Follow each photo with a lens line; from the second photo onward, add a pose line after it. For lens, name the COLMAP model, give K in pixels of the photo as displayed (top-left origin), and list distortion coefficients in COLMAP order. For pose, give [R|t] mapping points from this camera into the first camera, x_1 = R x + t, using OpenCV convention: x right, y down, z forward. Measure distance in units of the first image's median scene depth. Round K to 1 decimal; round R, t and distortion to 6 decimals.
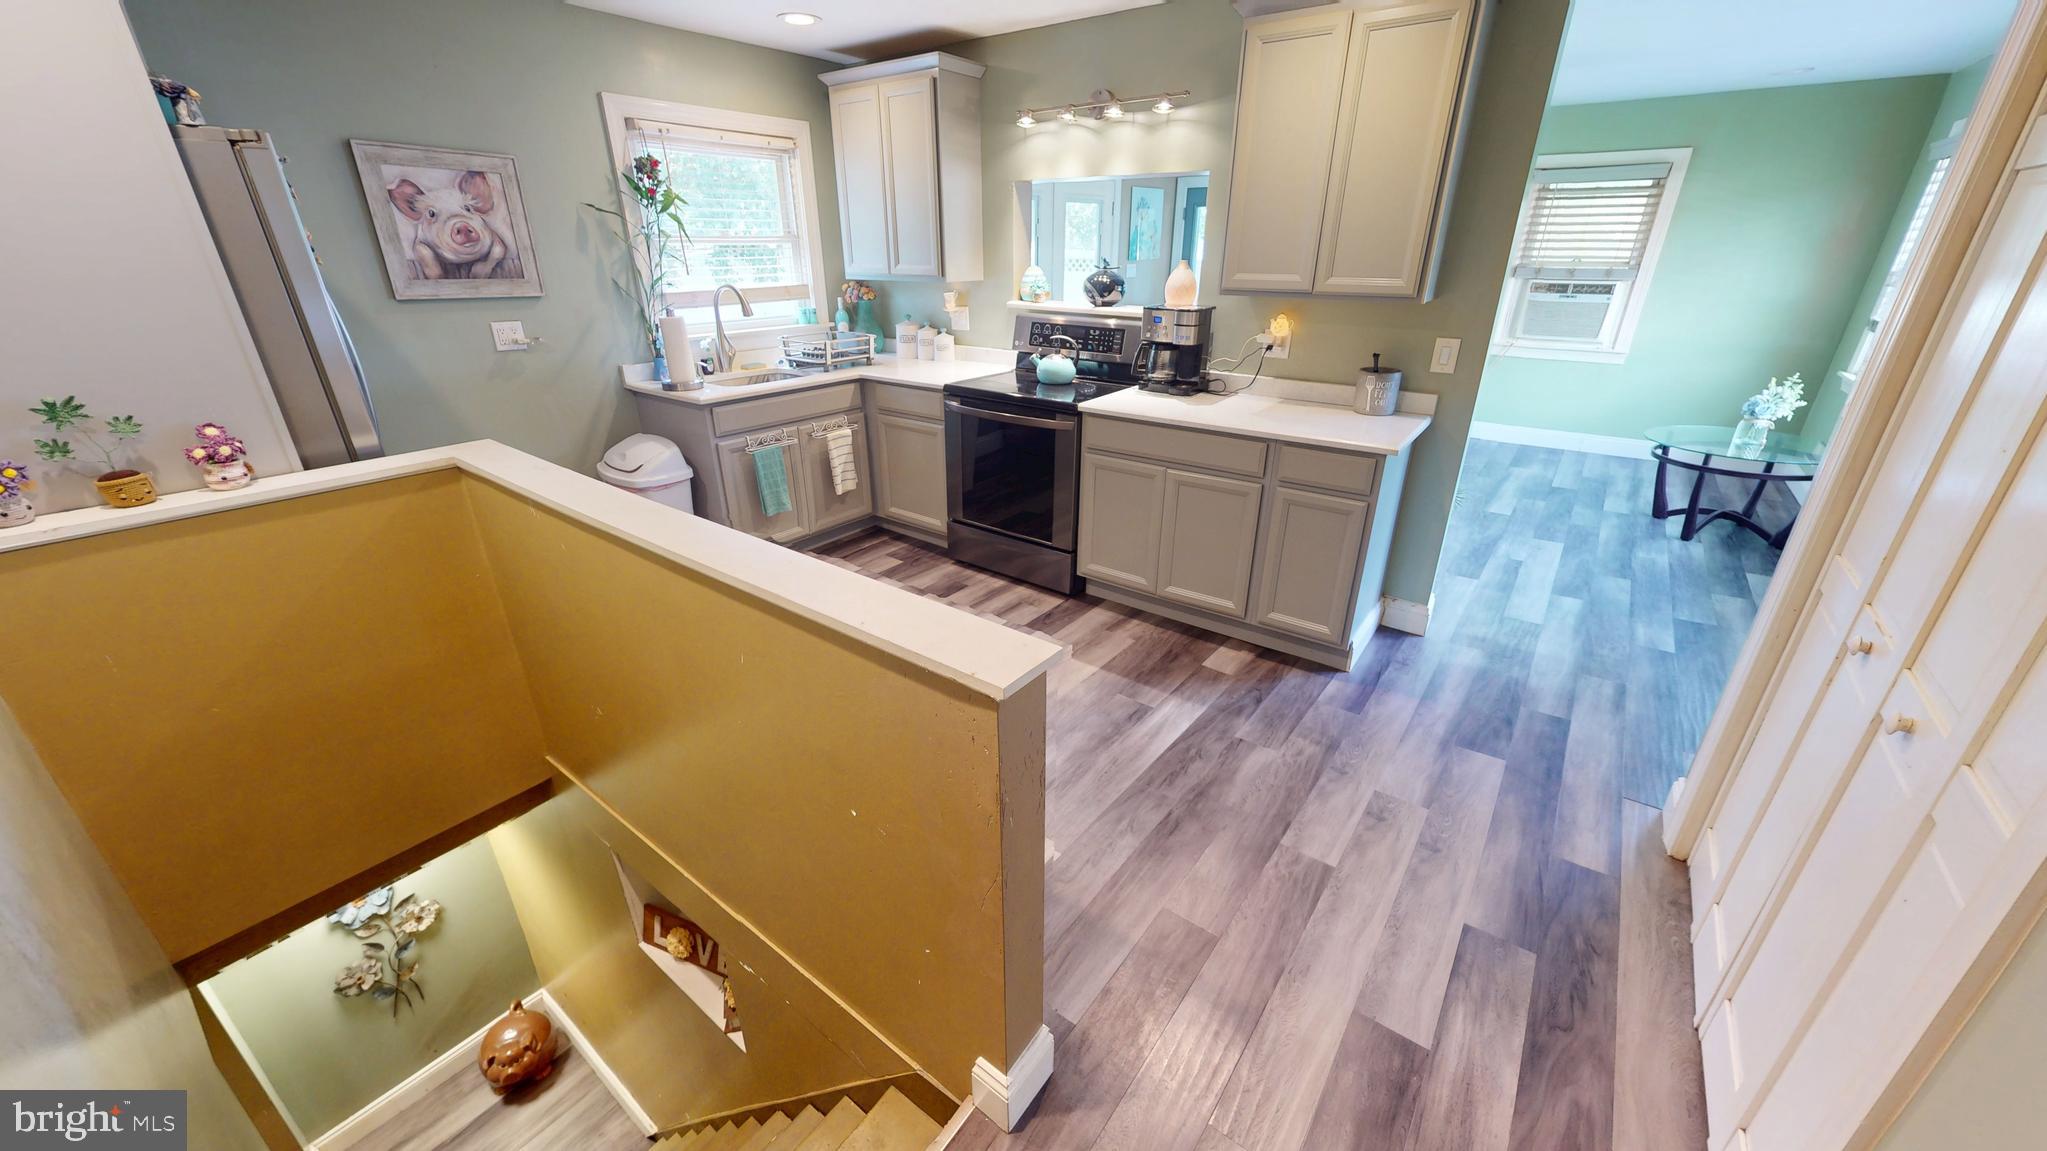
lens RADIAL K [[757.5, 0, 1014.8], [0, 757.5, 588.1], [0, 0, 1]] dist [-0.004943, 0.000882]
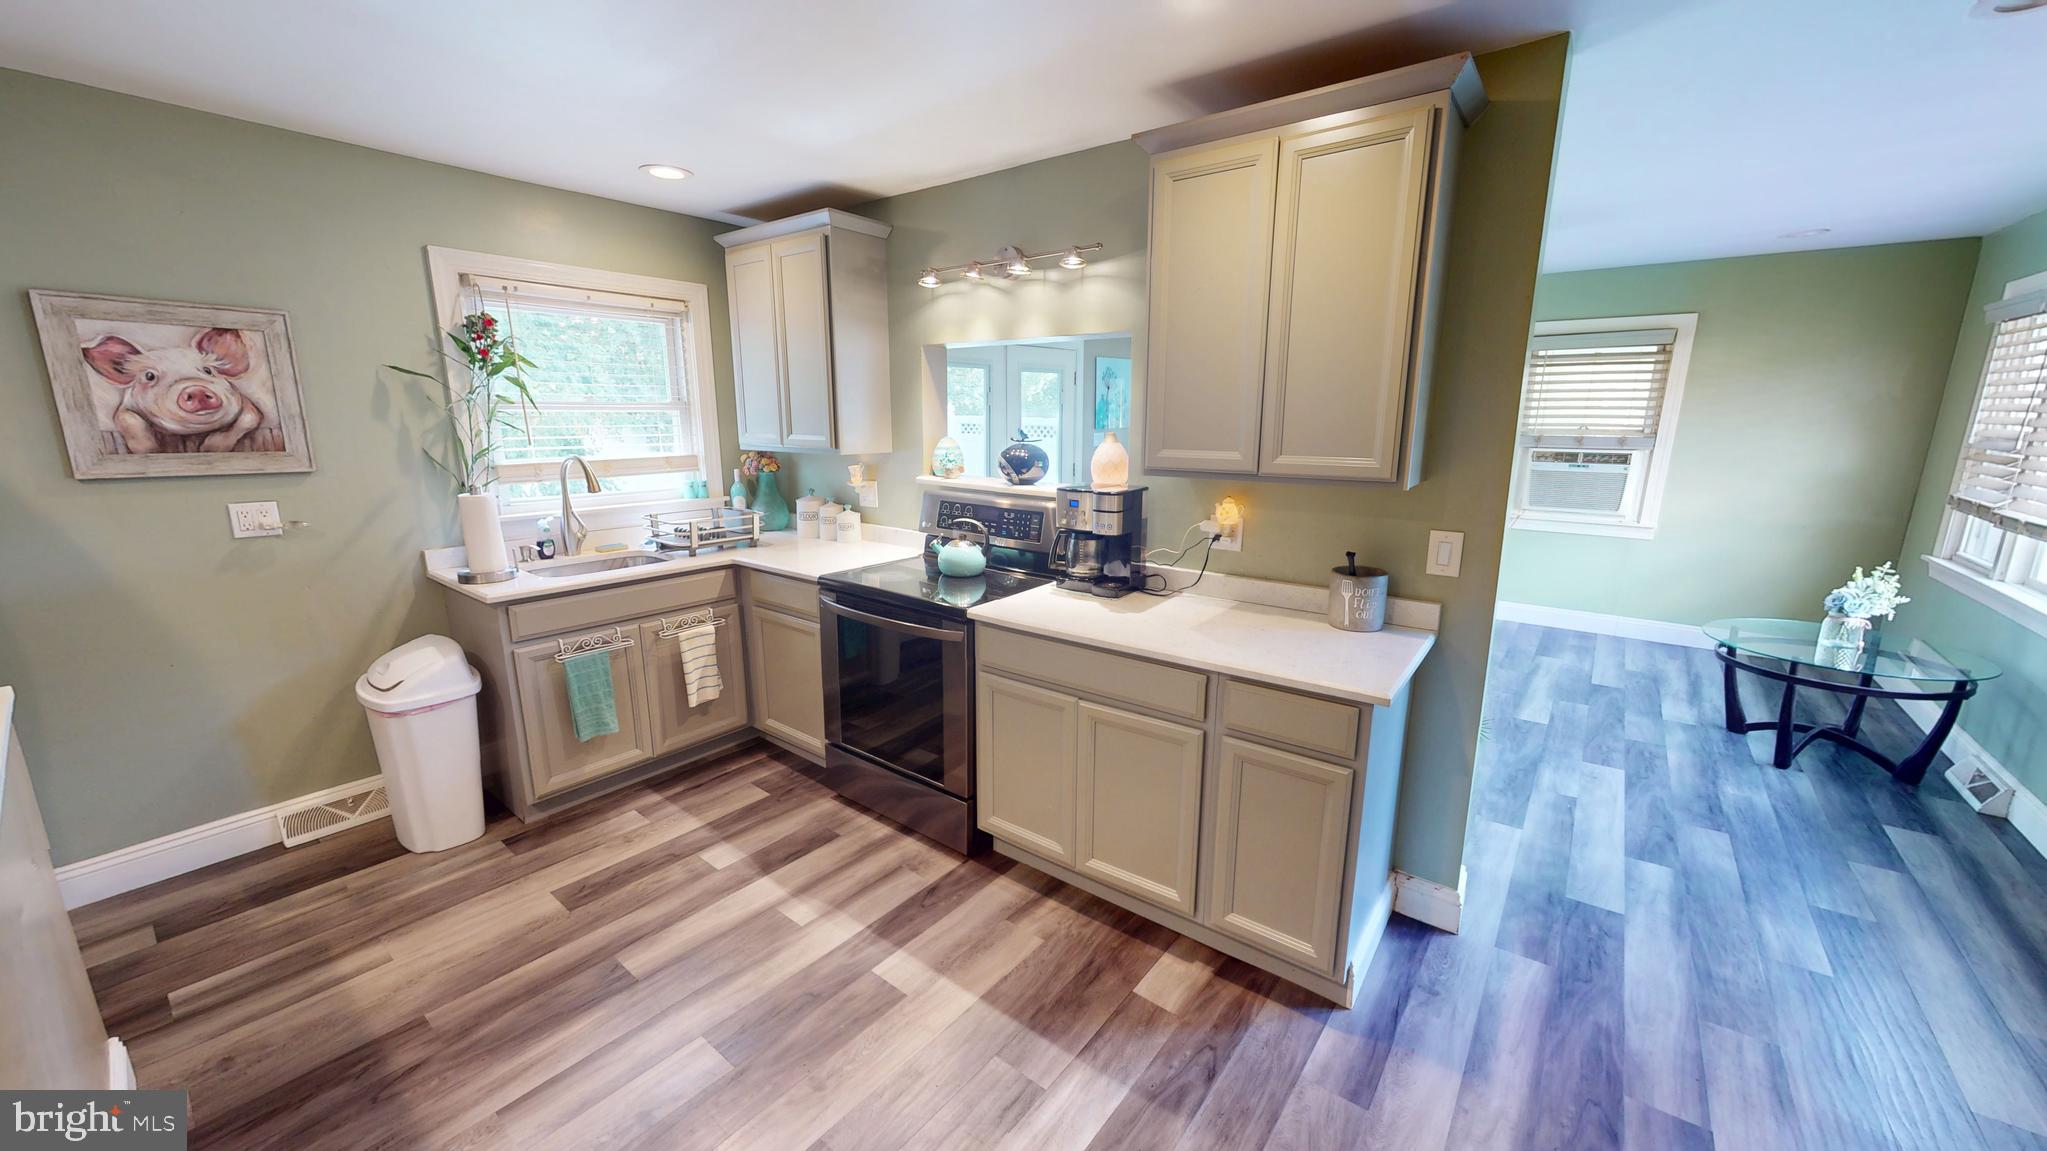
lens RADIAL K [[757.5, 0, 1020.6], [0, 757.5, 575.3], [0, 0, 1]] dist [-0.004943, 0.000882]
pose [[0.999886, 0.005261, -0.014145, 0.137987], [-0.008096, 0.977984, -0.208525, -0.109497], [0.012736, 0.208616, 0.977915, 0.230109]]
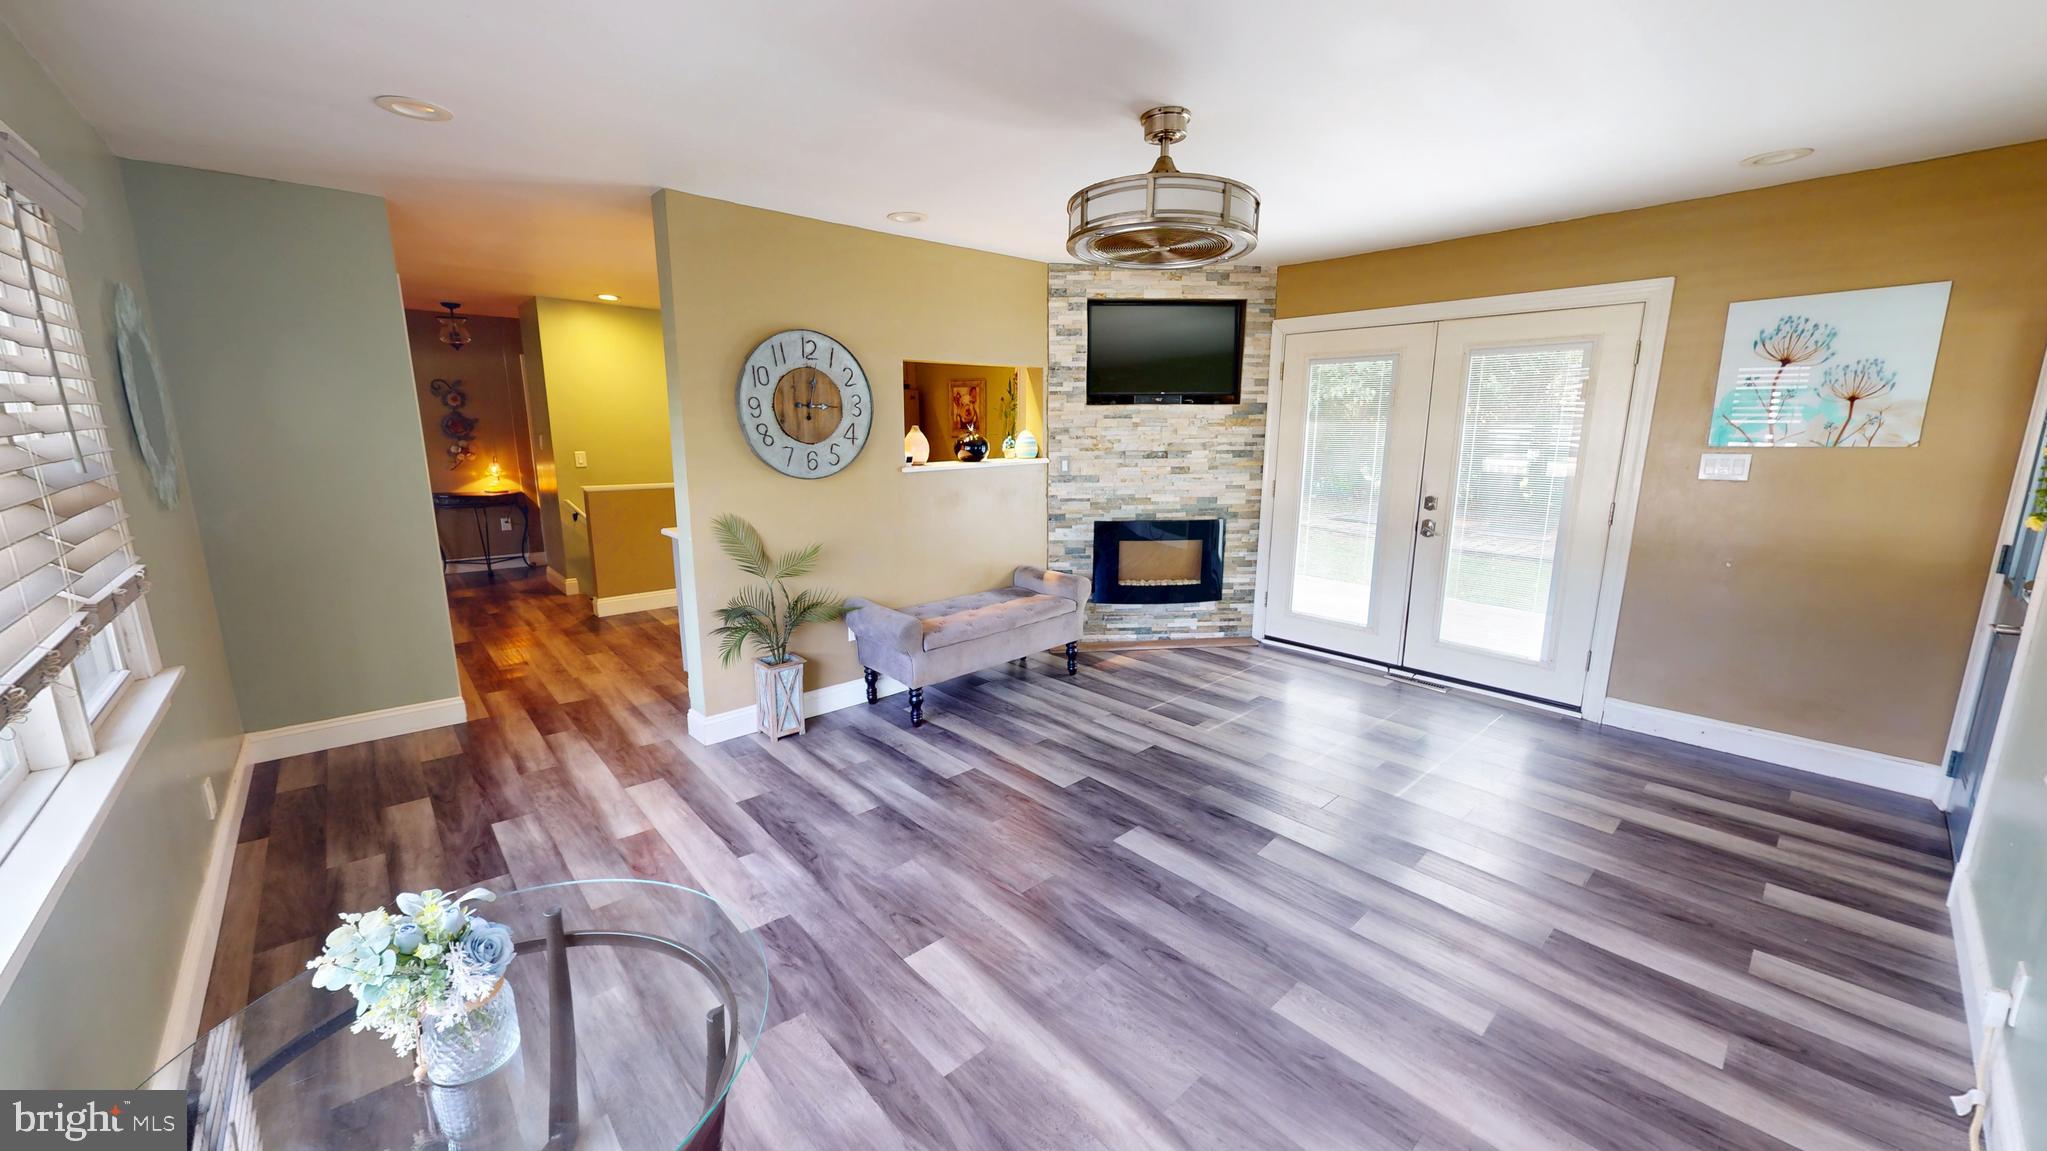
lens RADIAL K [[757.5, 0, 1017.7], [0, 757.5, 571.7], [0, 0, 1]] dist [-0.004943, 0.000882]
pose [[-0.196230, 0.192380, -0.961501, 1.427449], [-0.409671, 0.874800, 0.258641, -0.617035], [0.890878, 0.444652, -0.092850, 1.379163]]
